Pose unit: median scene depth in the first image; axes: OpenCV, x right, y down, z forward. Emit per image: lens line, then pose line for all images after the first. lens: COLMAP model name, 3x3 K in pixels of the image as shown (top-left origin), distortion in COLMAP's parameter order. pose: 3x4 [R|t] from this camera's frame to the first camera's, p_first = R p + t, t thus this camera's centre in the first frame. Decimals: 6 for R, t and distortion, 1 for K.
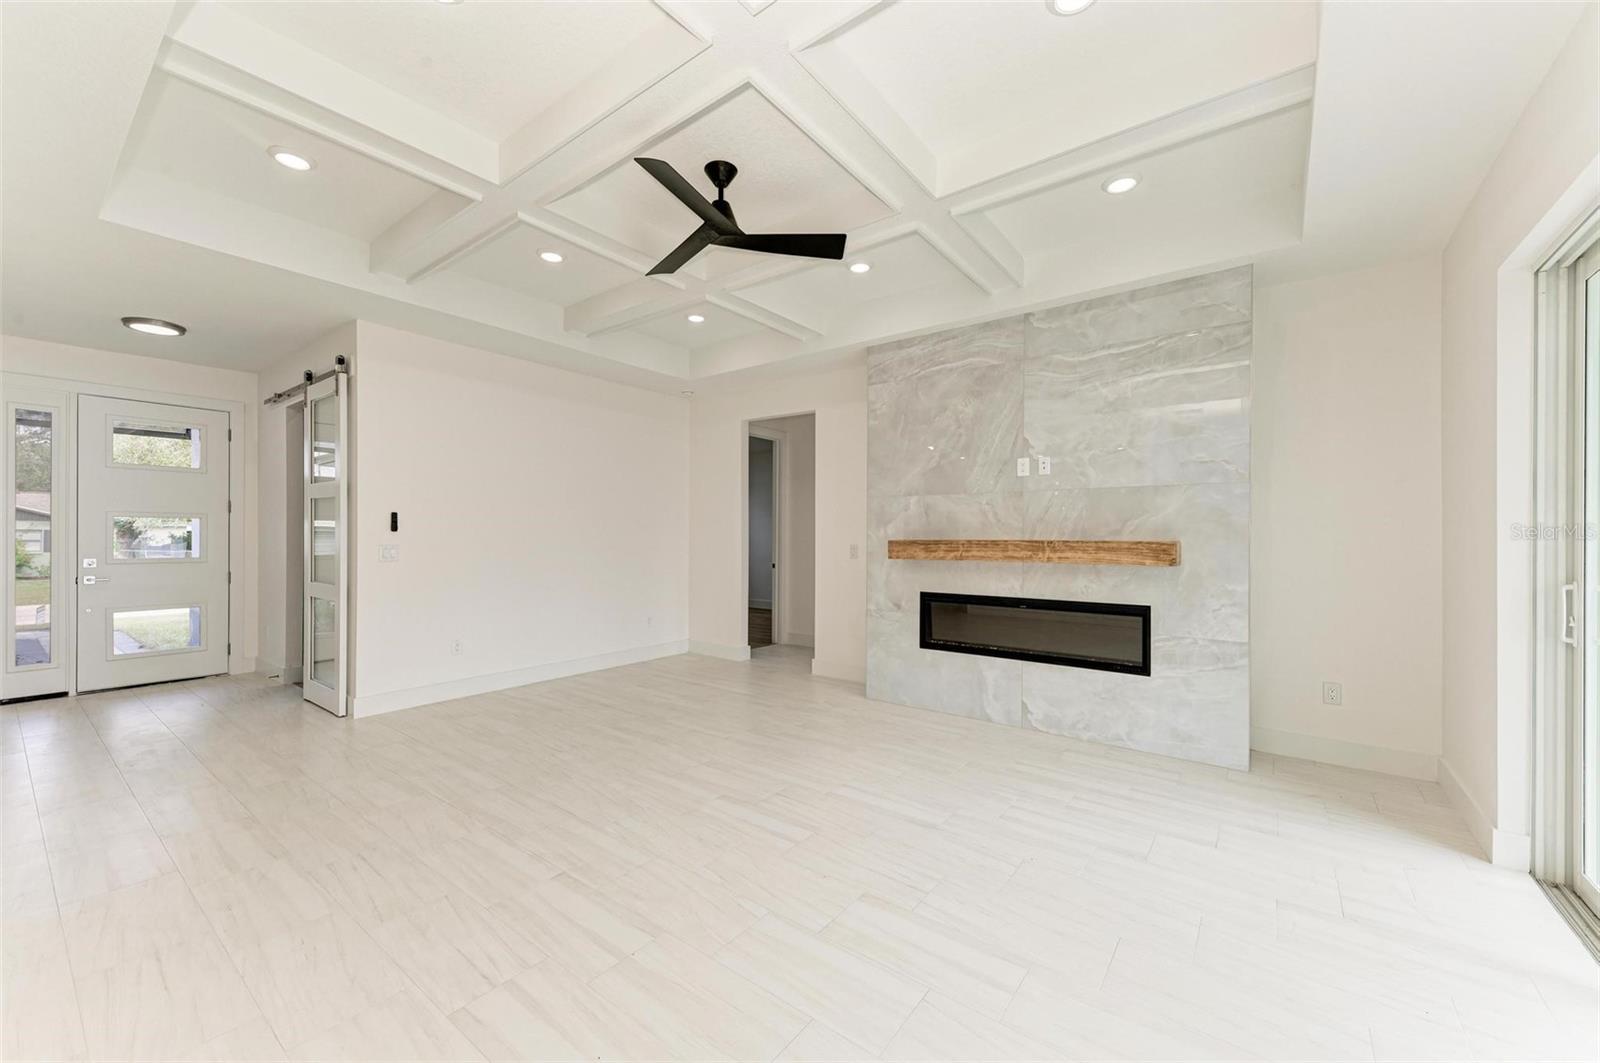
lens RADIAL K [[617.0, 0, 800.5], [0, 617.0, 533.2], [0, 0, 1]] dist [0.018319, -0.005221]
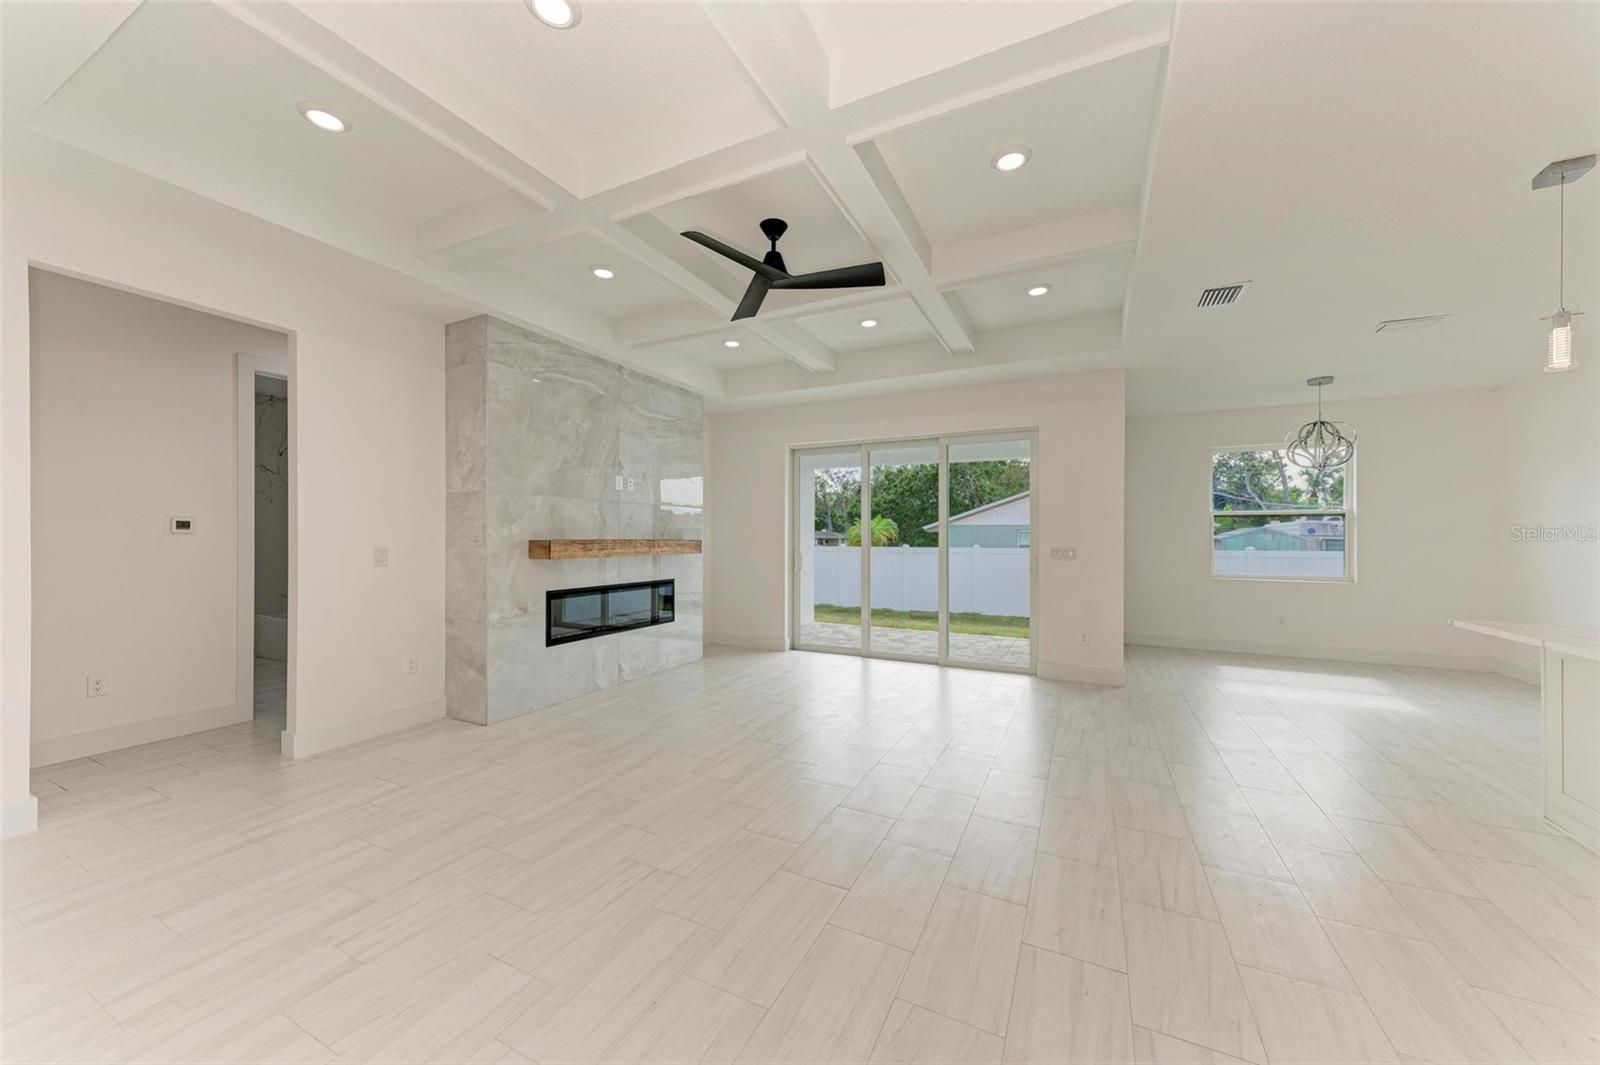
lens RADIAL K [[573.5, 0, 802.0], [0, 573.5, 535.1], [0, 0, 1]] dist [0.010974, -0.001878]
pose [[-0.191913, 0.001341, 0.981411, -0.850553], [-0.008727, 0.999957, -0.003073, 0.002445], [-0.981373, -0.009155, -0.191893, 0.815611]]
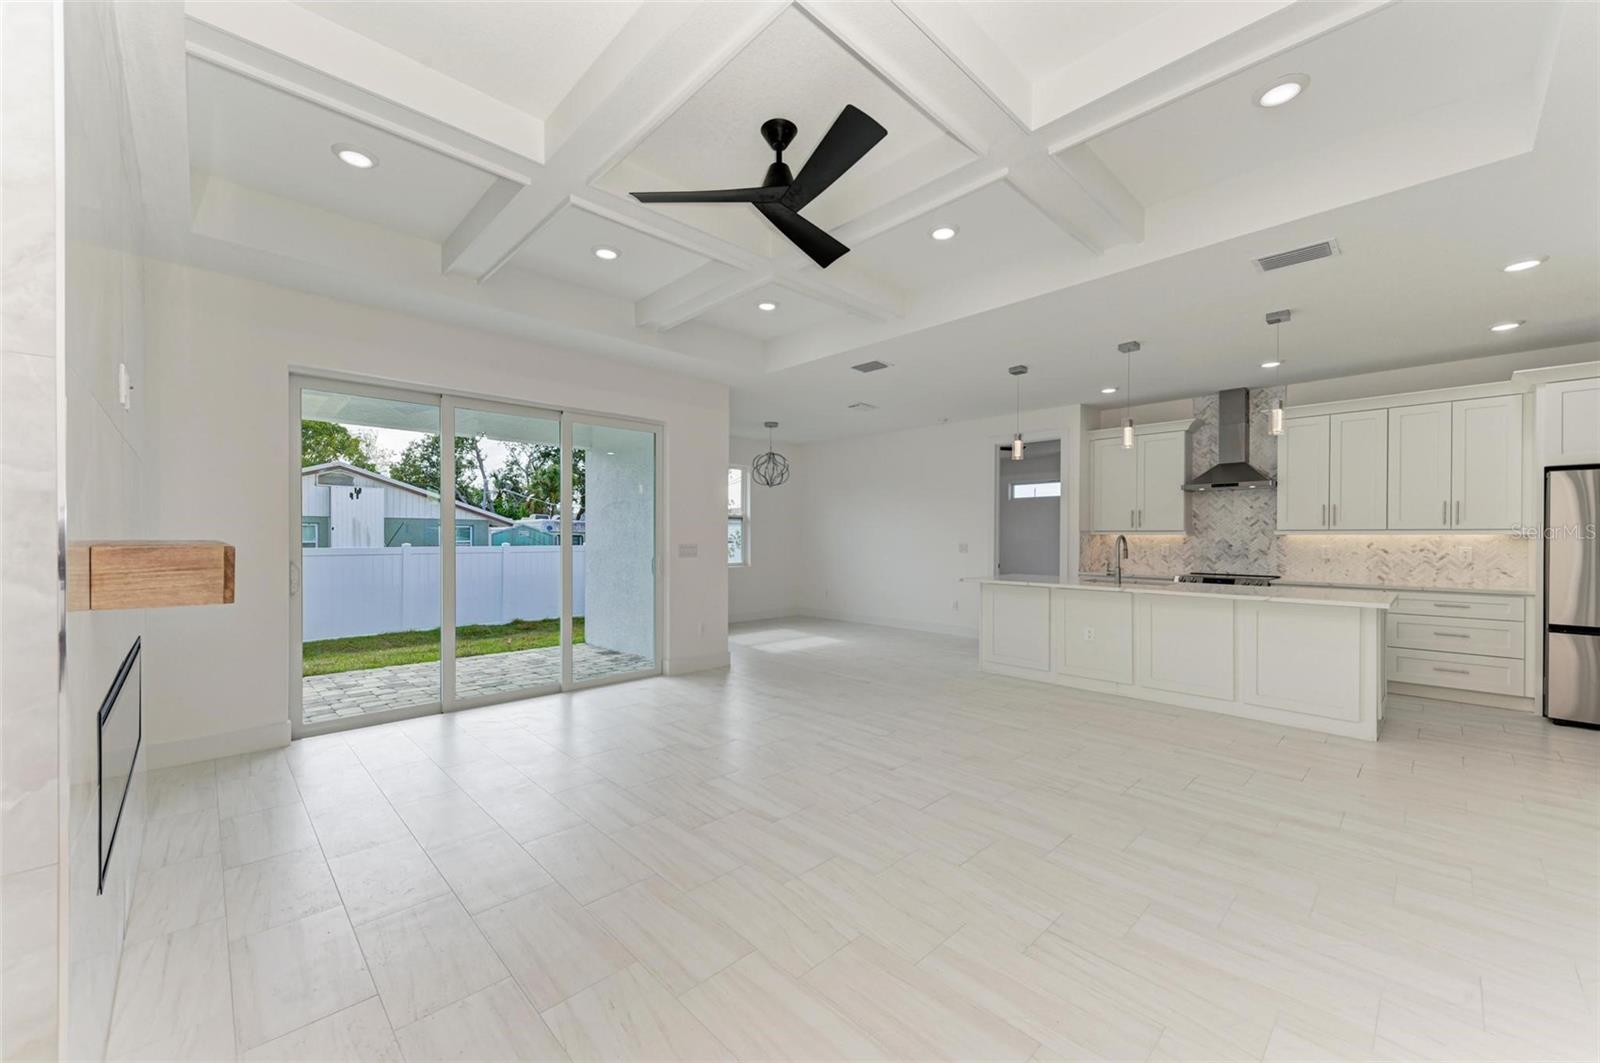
lens RADIAL K [[617.0, 0, 798.8], [0, 617.0, 533.8], [0, 0, 1]] dist [0.018319, -0.005221]
pose [[-0.988873, -0.005729, 0.148651, -0.207854], [-0.006967, 0.999945, -0.007811, 0.005986], [-0.148598, -0.008760, -0.988859, 1.333660]]
